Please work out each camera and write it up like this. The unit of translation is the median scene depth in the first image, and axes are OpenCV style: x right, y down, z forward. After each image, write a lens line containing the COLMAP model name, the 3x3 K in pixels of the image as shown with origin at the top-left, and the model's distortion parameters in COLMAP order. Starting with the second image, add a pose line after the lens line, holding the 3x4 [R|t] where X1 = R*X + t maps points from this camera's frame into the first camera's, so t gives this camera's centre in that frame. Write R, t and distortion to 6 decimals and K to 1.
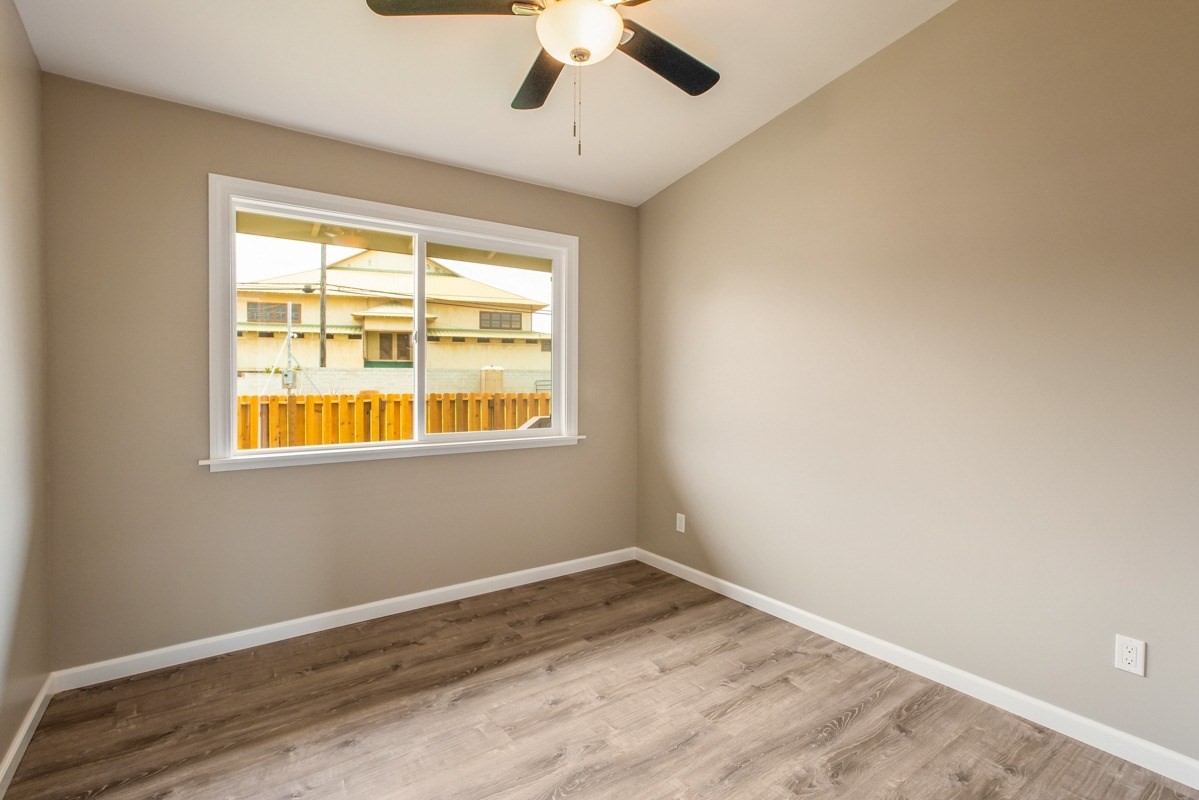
lens RADIAL K [[573.7, 0, 588.4], [0, 573.7, 383.4], [0, 0, 1]] dist [-0.007713, 0.003714]
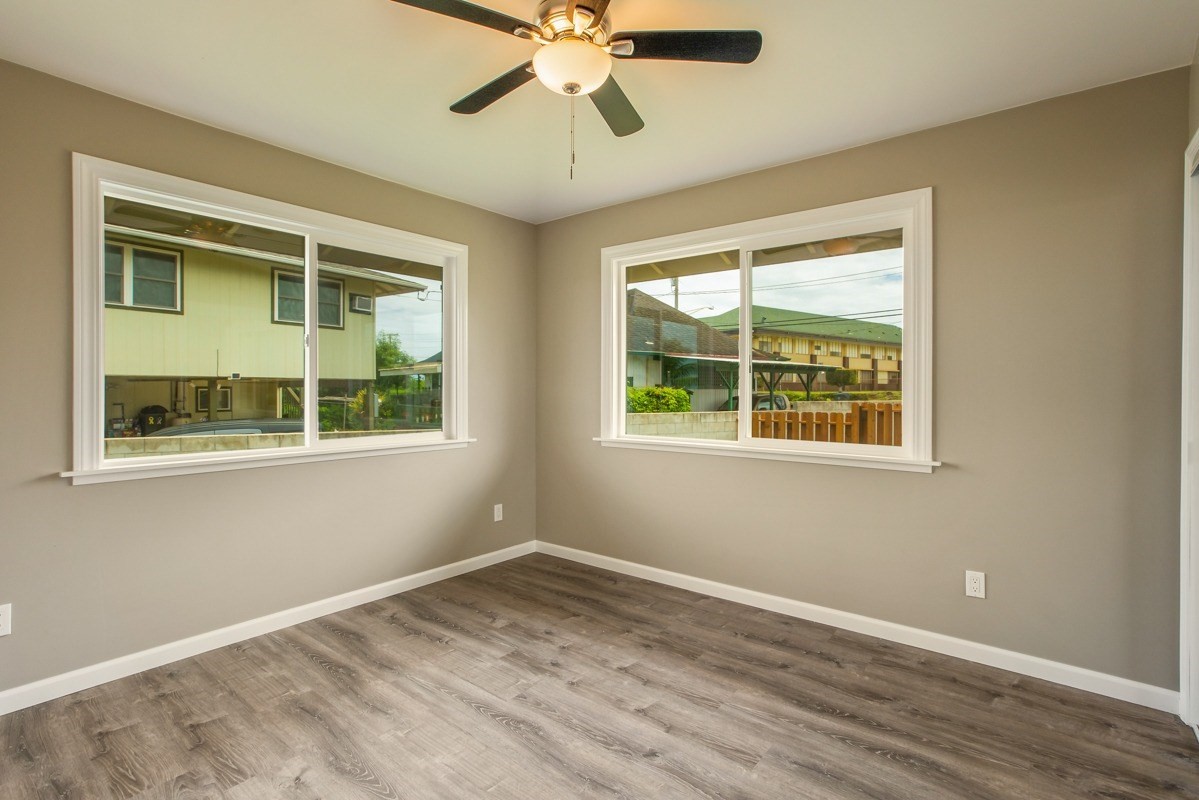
lens RADIAL K [[573.7, 0, 607.7], [0, 573.7, 395.3], [0, 0, 1]] dist [-0.007713, 0.003714]
pose [[0.297999, 0.016423, -0.954425, 0.558915], [-0.013719, 0.999822, 0.012921, 0.000613], [0.954468, 0.009244, 0.298171, 0.399419]]
